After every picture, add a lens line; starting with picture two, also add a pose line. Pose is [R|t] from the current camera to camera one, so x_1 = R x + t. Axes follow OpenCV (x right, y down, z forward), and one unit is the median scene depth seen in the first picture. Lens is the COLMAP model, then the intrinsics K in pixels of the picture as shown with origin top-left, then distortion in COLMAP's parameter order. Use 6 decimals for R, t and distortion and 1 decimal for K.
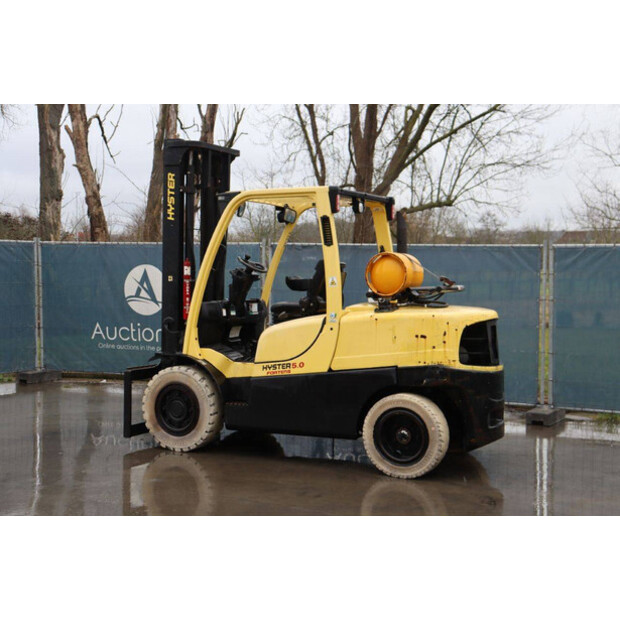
lens RADIAL K [[937.6, 0, 308.9], [0, 937.6, 304.4], [0, 0, 1]] dist [0.131254, 0.000000]
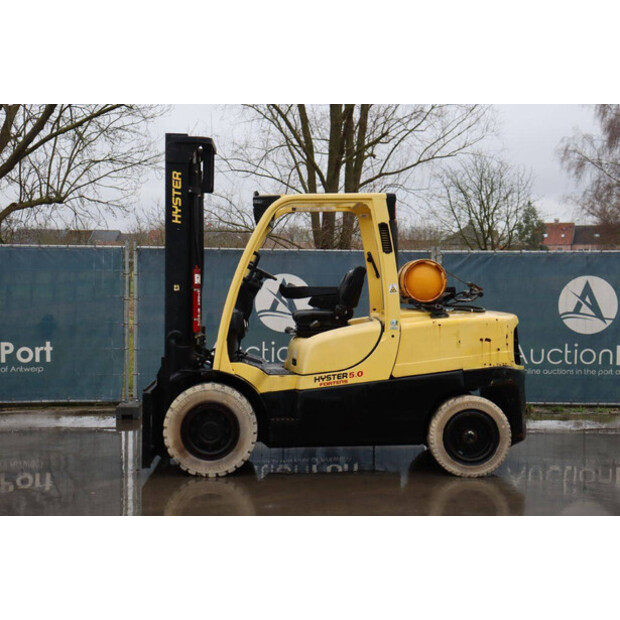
lens RADIAL K [[993.8, 0, 305.5], [0, 993.8, 304.4], [0, 0, 1]] dist [0.183060, 0.000000]
pose [[0.875169, -0.022571, 0.483291, -0.521320], [0.024268, 0.999702, 0.002743, -0.011681], [-0.483209, 0.009328, 0.875456, 0.105063]]
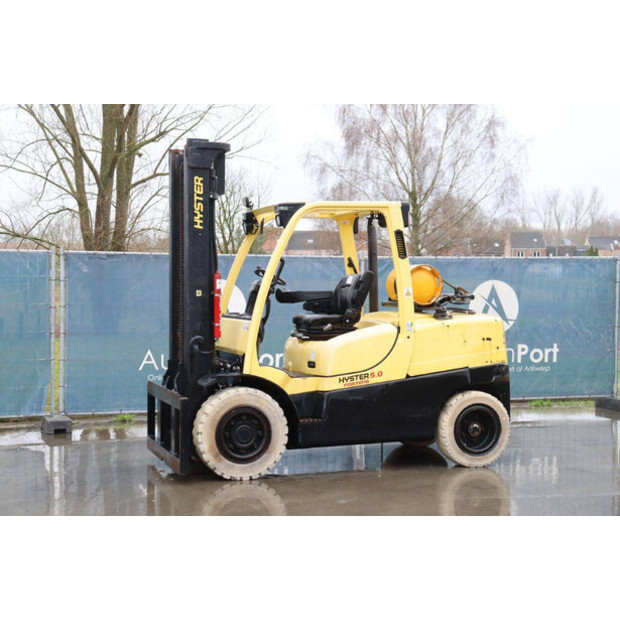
lens RADIAL K [[1062.7, 0, 302.8], [0, 1062.7, 303.5], [0, 0, 1]] dist [0.188402, 0.000000]
pose [[0.702627, -0.026759, 0.711055, -0.833366], [0.035101, 0.999379, 0.002925, -0.017802], [-0.710692, 0.022904, 0.703130, 0.220021]]
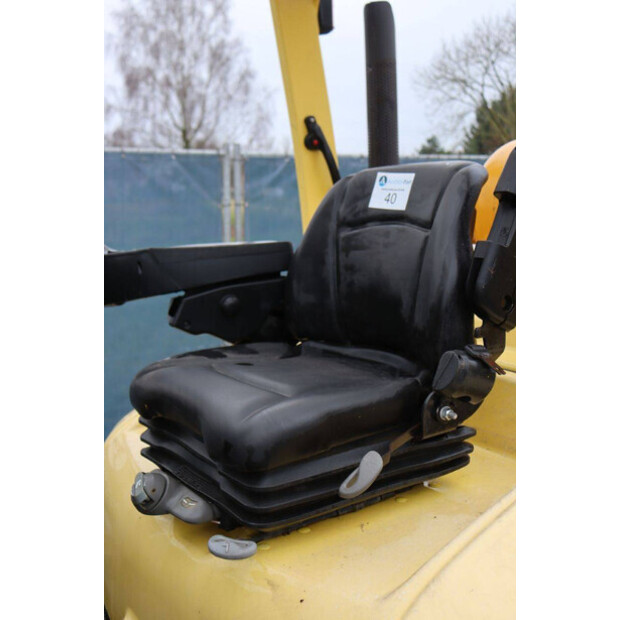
lens RADIAL K [[735.6, 0, 301.3], [0, 735.6, 290.8], [0, 0, 1]] dist [0.053360, 0.000000]
pose [[0.485696, -0.128486, 0.864633, -0.139695], [0.058526, 0.991699, 0.114492, -0.036293], [-0.872166, -0.005005, 0.489184, 0.928494]]
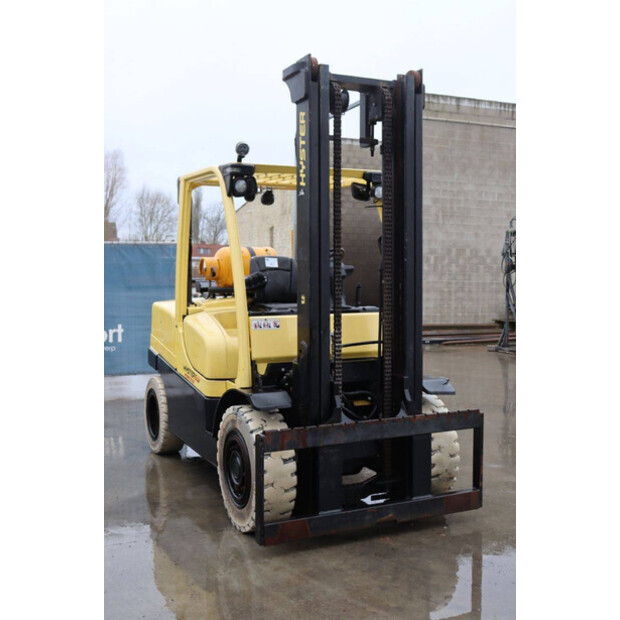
lens RADIAL K [[735.6, 0, 327.2], [0, 735.6, 307.0], [0, 0, 1]] dist [0.053360, 0.000000]
pose [[-0.801617, -0.043760, 0.596234, -0.430615], [0.011243, 0.996038, 0.088219, -0.057512], [-0.597732, 0.077421, -0.797949, 1.521472]]
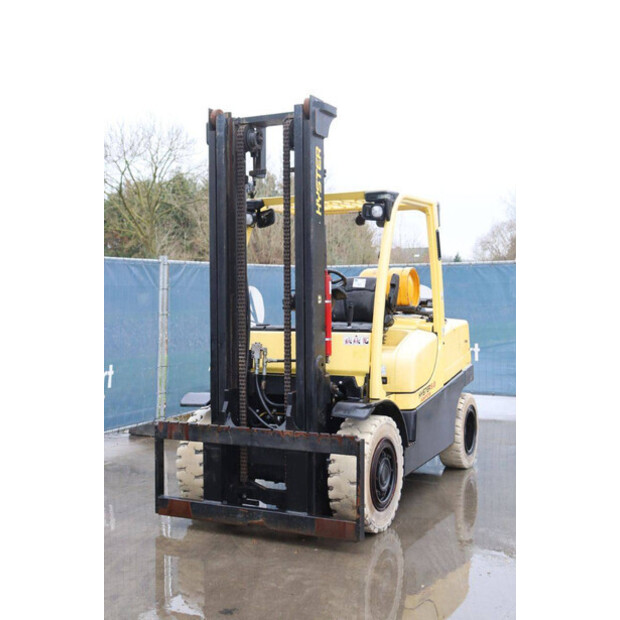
lens RADIAL K [[811.7, 0, 314.8], [0, 811.7, 308.3], [0, 0, 1]] dist [0.055861, 0.000000]
pose [[-0.013575, -0.035050, 0.999293, -0.771096], [0.043510, 0.998418, 0.035611, -0.044123], [-0.998961, 0.043963, -0.012029, 1.049039]]
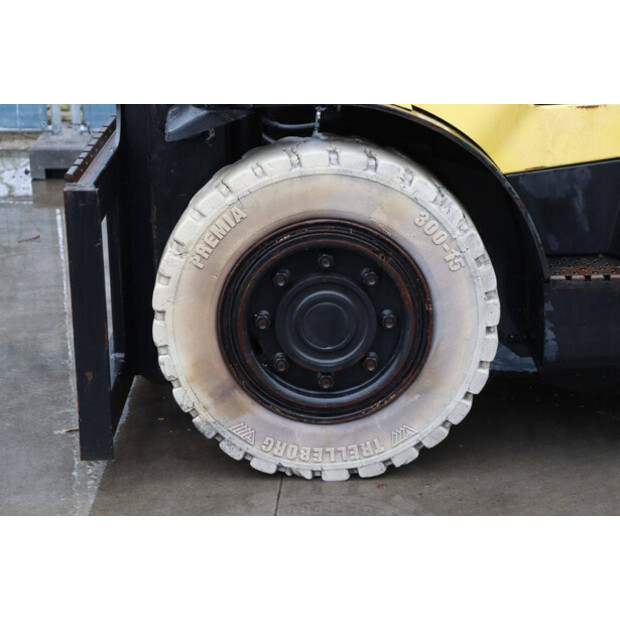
lens RADIAL K [[1340.0, 0, 309.7], [0, 1340.0, 312.6], [0, 0, 1]] dist [0.277949, 0.000000]
pose [[0.884740, -0.164827, 0.435968, -0.294349], [0.041138, 0.959346, 0.279217, 0.010569], [-0.464266, -0.229100, 0.855553, 0.697826]]
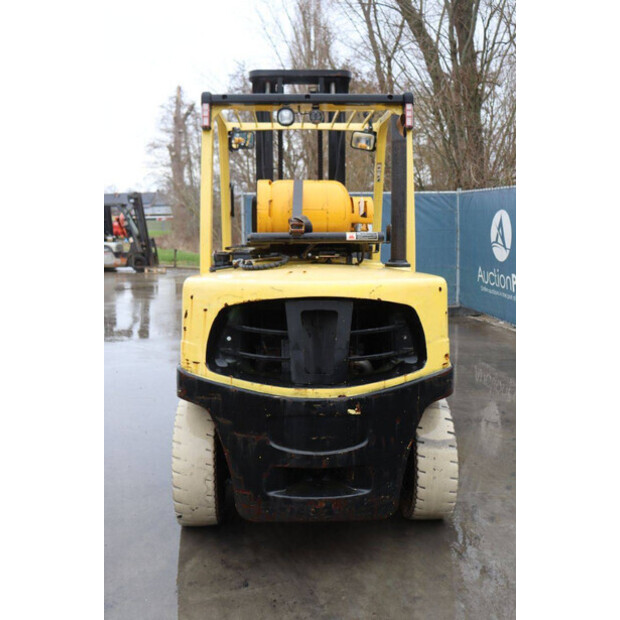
lens RADIAL K [[618.9, 0, 308.4], [0, 618.9, 307.8], [0, 0, 1]] dist [-0.033070, 0.000000]
pose [[0.488691, 0.110205, -0.865469, 0.448941], [-0.019764, 0.993134, 0.115301, -0.016596], [0.872233, -0.039241, 0.487514, 0.763967]]
